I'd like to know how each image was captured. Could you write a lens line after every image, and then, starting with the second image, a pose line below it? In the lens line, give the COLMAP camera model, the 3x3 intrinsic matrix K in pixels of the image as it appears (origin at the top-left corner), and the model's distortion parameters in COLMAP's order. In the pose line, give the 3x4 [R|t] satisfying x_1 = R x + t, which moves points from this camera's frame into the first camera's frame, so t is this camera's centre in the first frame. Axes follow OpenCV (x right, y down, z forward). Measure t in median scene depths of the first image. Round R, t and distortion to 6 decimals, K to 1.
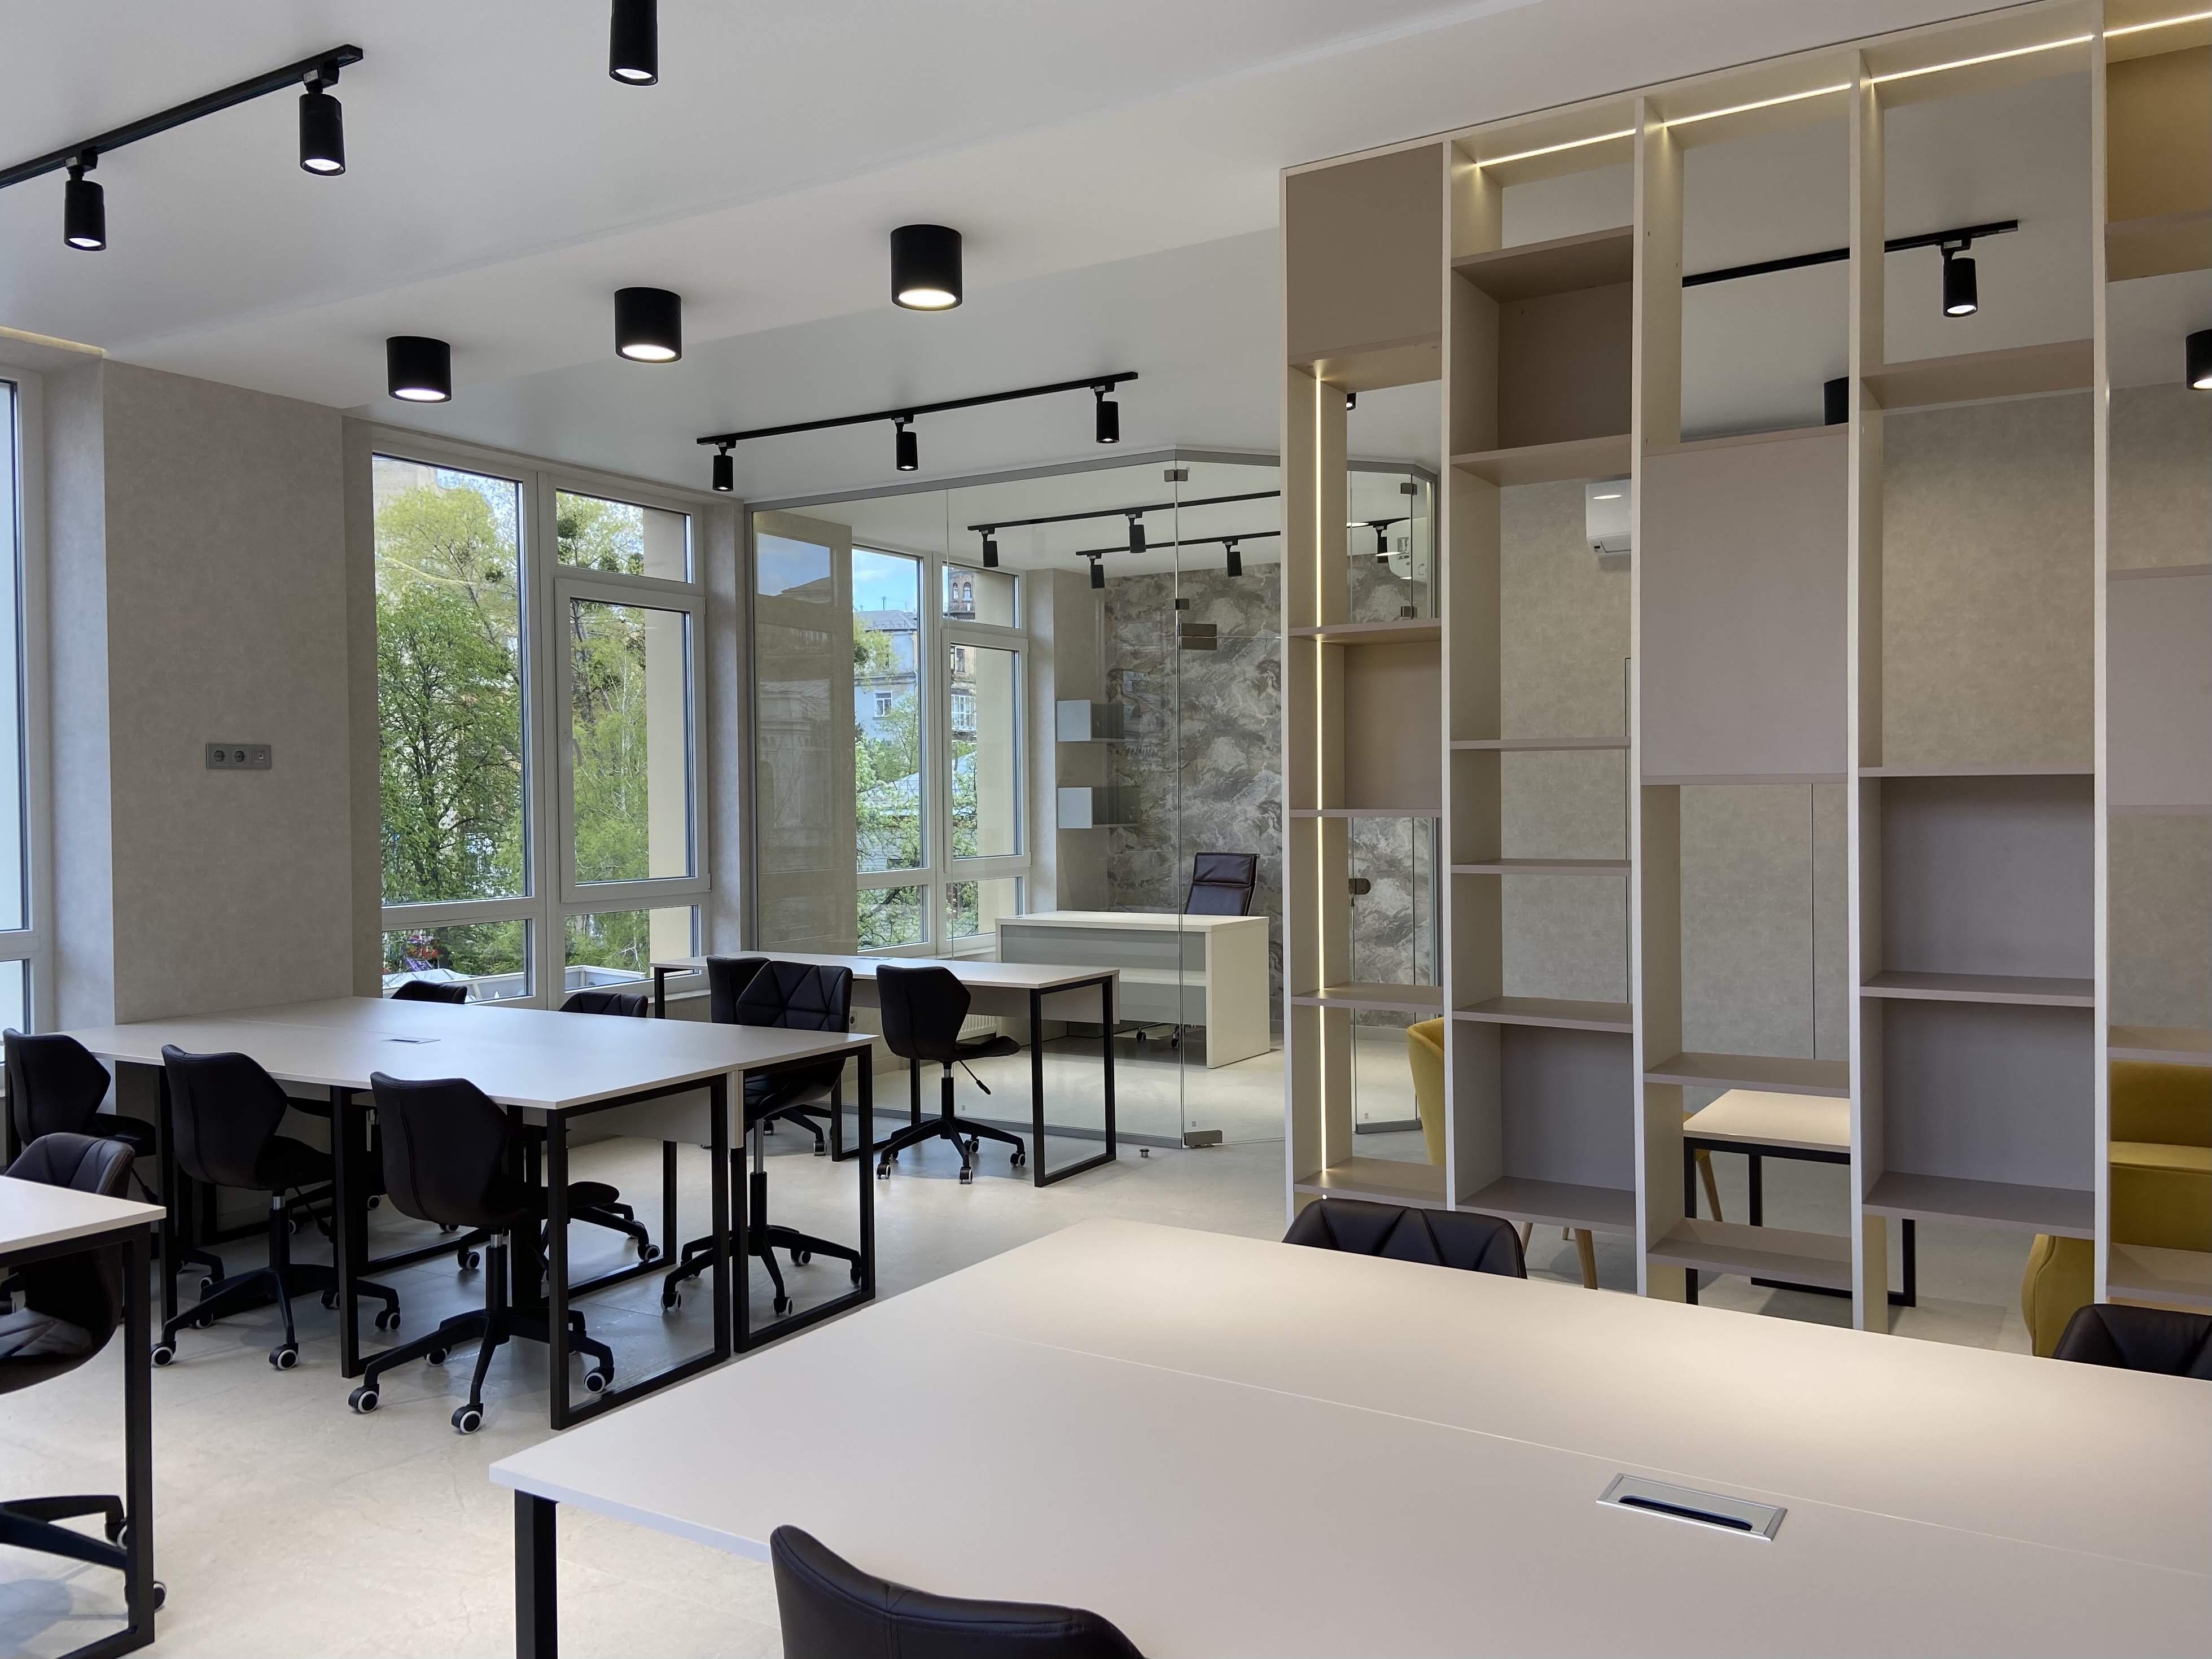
lens RADIAL K [[1686.4, 0, 1096.4], [0, 1686.4, 844.2], [0, 0, 1]] dist [0.098648, -0.114006]
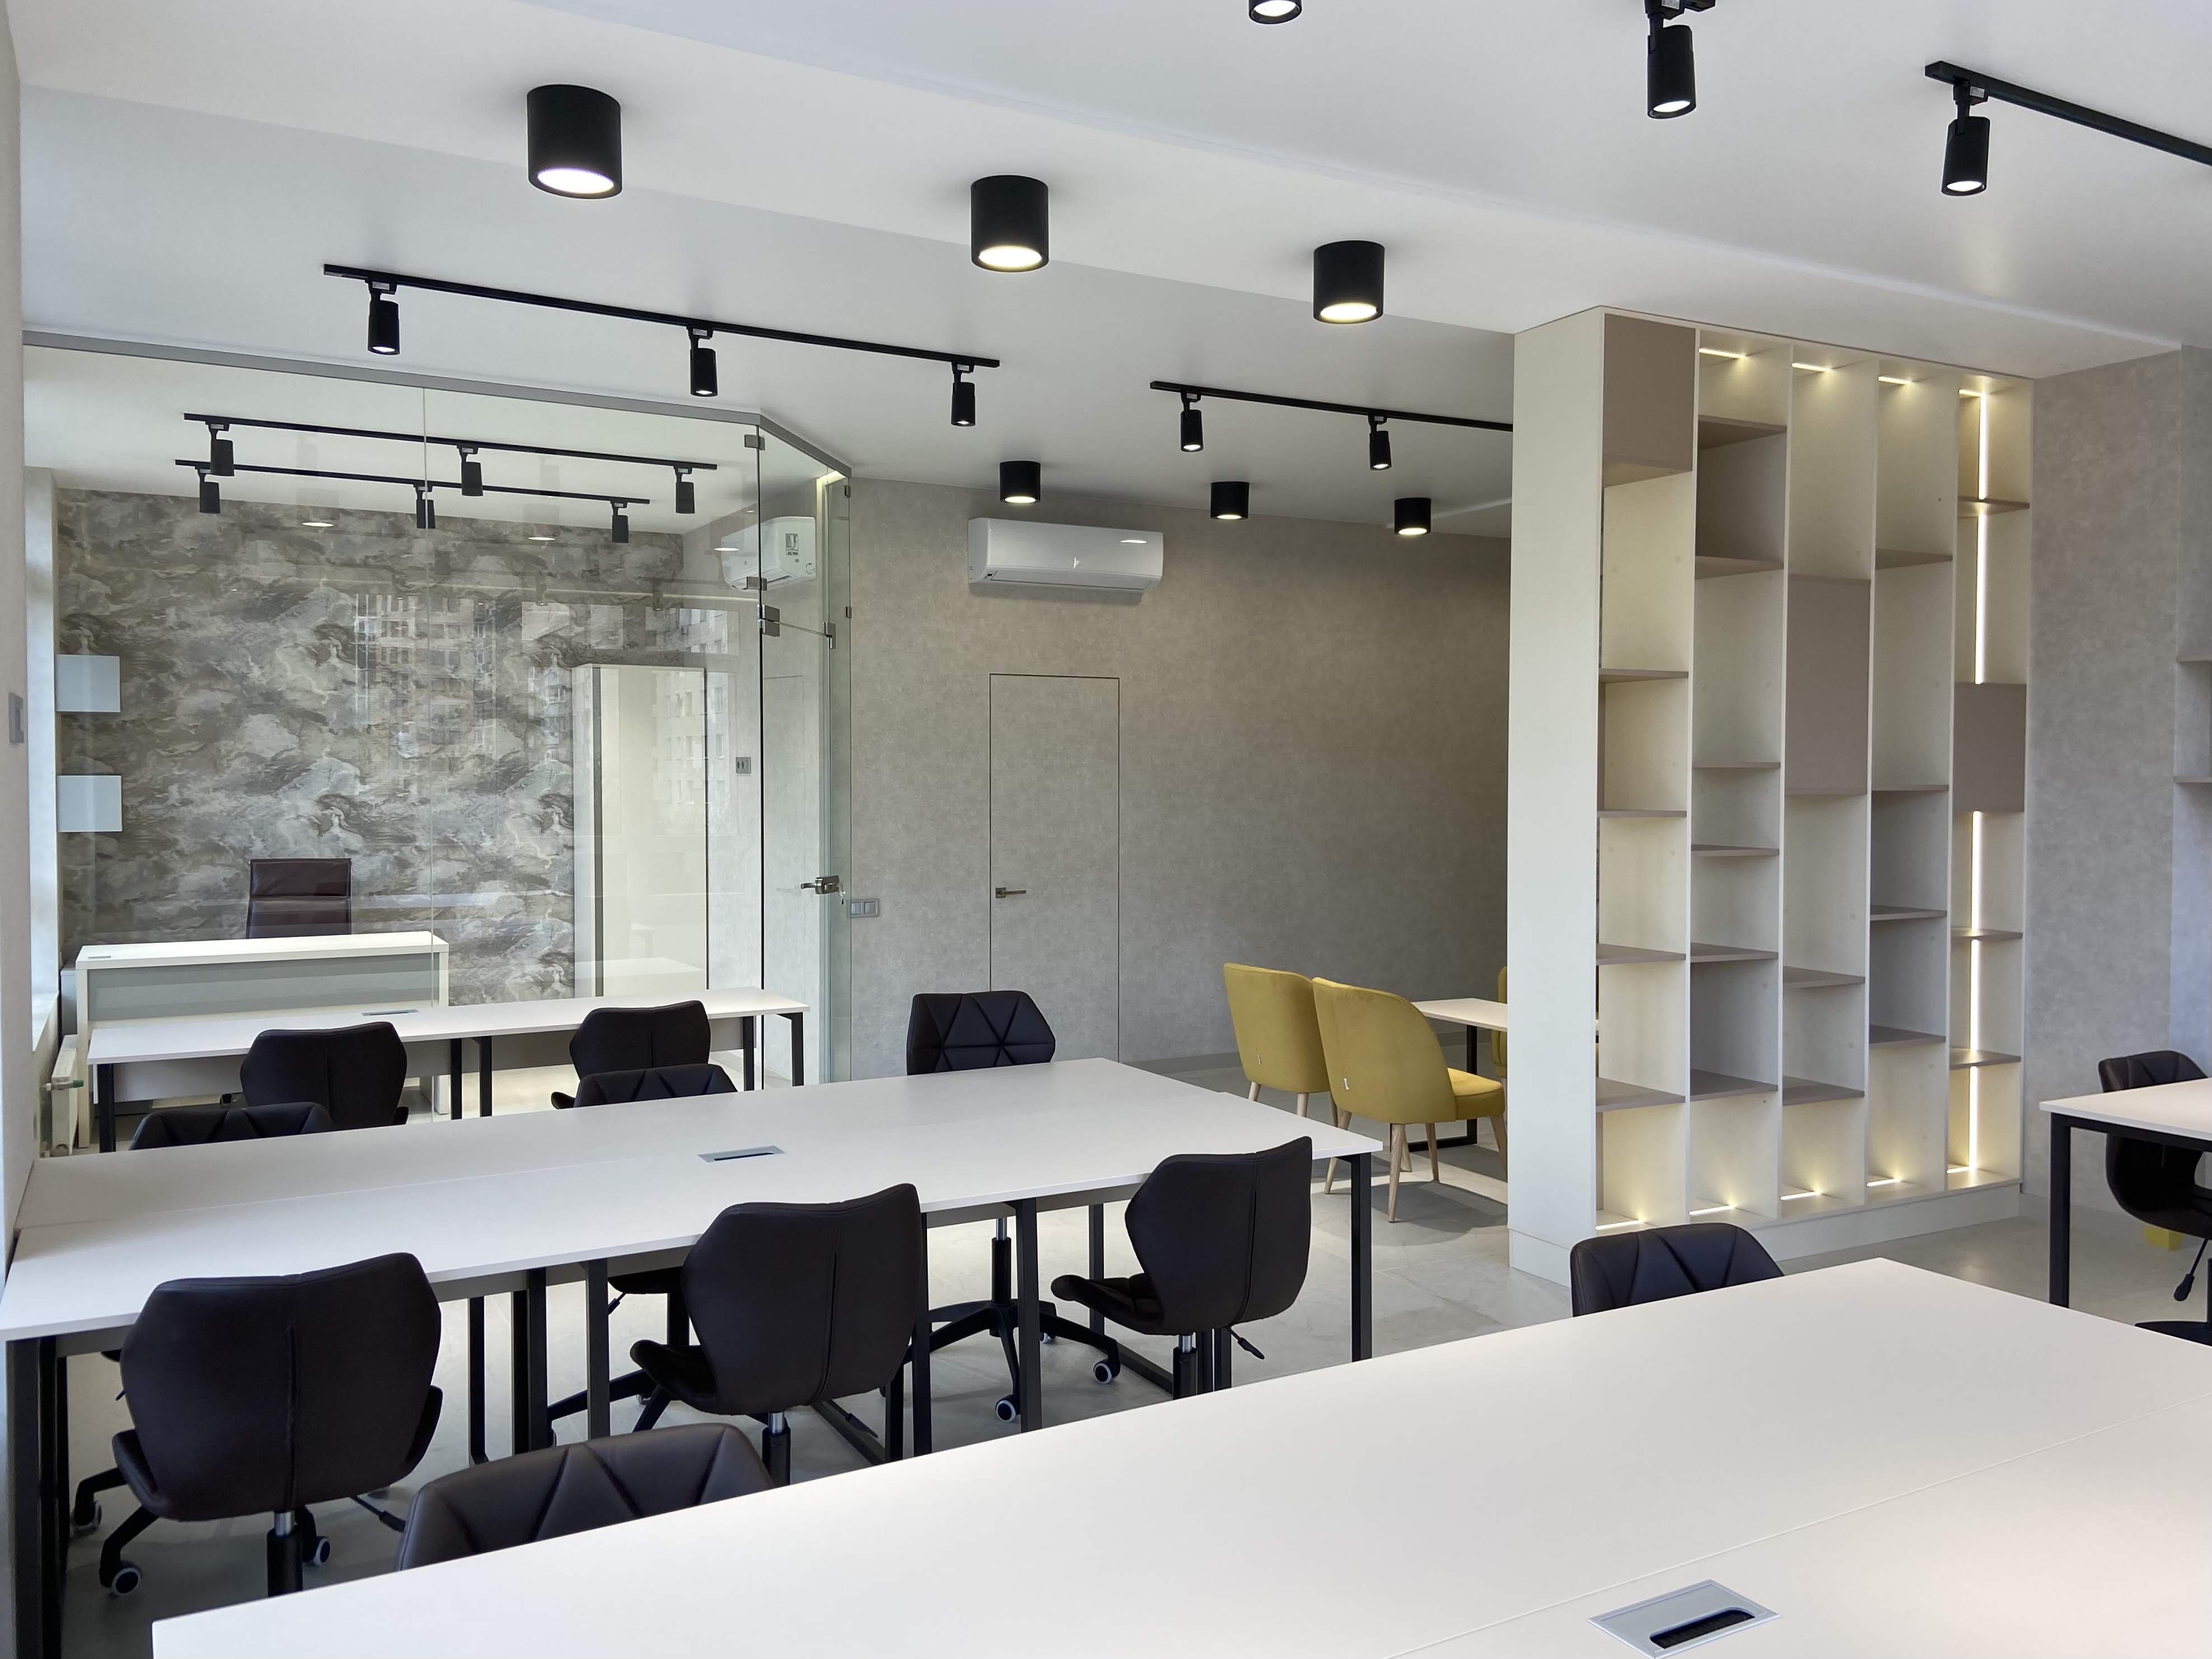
lens RADIAL K [[1686.4, 0, 1095.5], [0, 1686.4, 816.9], [0, 0, 1]] dist [0.098648, -0.114006]
pose [[0.495849, -0.010402, 0.868347, -0.547817], [0.018111, 0.999835, 0.001635, -0.011514], [-0.868220, 0.014916, 0.495955, 0.324234]]
